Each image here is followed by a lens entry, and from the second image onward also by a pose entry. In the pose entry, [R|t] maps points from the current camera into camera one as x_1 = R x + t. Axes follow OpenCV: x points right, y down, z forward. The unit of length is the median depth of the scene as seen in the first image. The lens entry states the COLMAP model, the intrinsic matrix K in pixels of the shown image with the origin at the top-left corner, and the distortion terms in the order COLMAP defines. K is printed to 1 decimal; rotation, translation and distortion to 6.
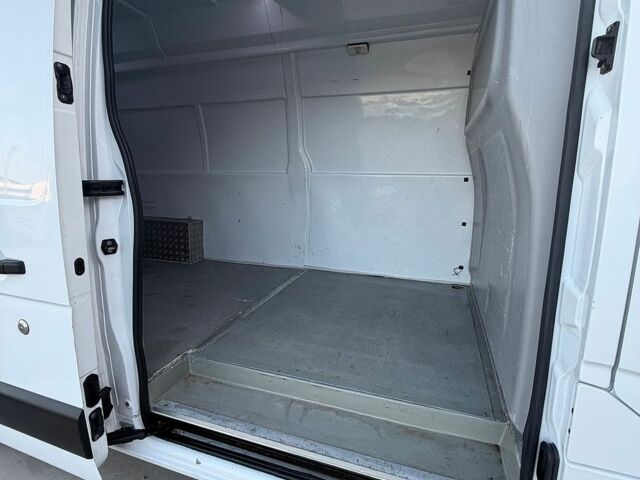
lens RADIAL K [[395.3, 0, 320.4], [0, 395.3, 252.0], [0, 0, 1]] dist [0.001372, 0.000443]
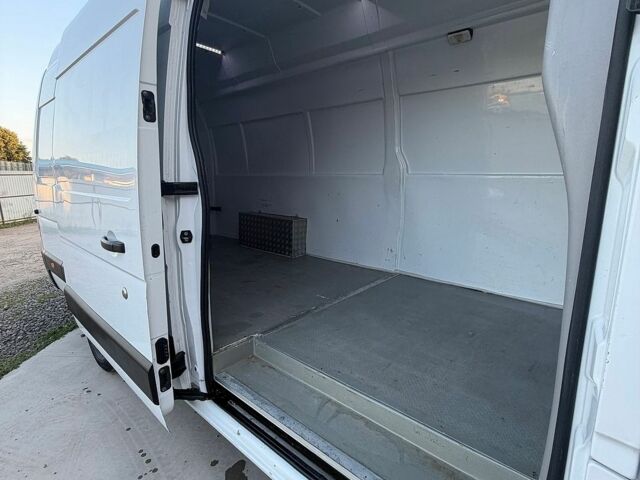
lens RADIAL K [[395.3, 0, 320.4], [0, 395.3, 252.0], [0, 0, 1]] dist [0.001372, 0.000443]
pose [[0.897592, 0.078878, -0.433713, 0.285268], [-0.079041, 0.996714, 0.017690, -0.015988], [0.433684, 0.018402, 0.900877, 0.066528]]
